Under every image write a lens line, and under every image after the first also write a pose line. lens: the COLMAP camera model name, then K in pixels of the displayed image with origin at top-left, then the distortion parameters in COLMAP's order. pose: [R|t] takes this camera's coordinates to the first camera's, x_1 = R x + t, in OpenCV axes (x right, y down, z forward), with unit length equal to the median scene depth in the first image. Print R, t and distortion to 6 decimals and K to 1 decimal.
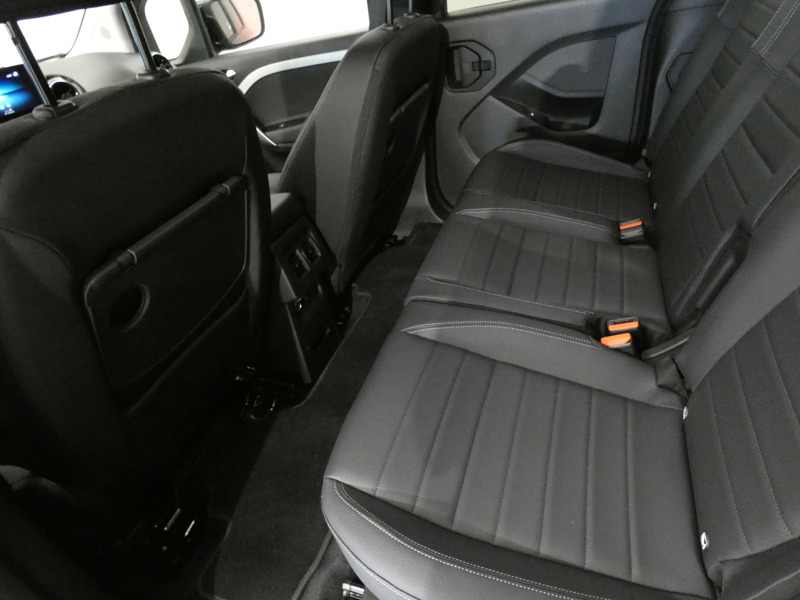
lens RADIAL K [[473.2, 0, 400.0], [0, 473.2, 300.0], [0, 0, 1]] dist [-0.003618, -0.001478]
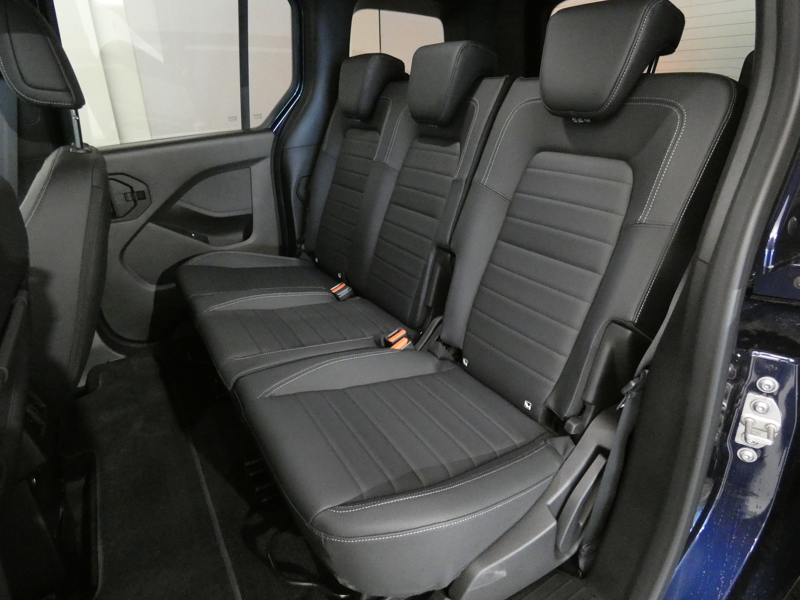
lens RADIAL K [[483.1, 0, 400.0], [0, 483.1, 300.0], [0, 0, 1]] dist [-0.000311, 0.000007]
pose [[0.641458, -0.204169, 0.739491, -0.300596], [0.409902, 0.906017, -0.105416, 0.062065], [-0.648469, 0.370739, 0.664862, 0.008625]]
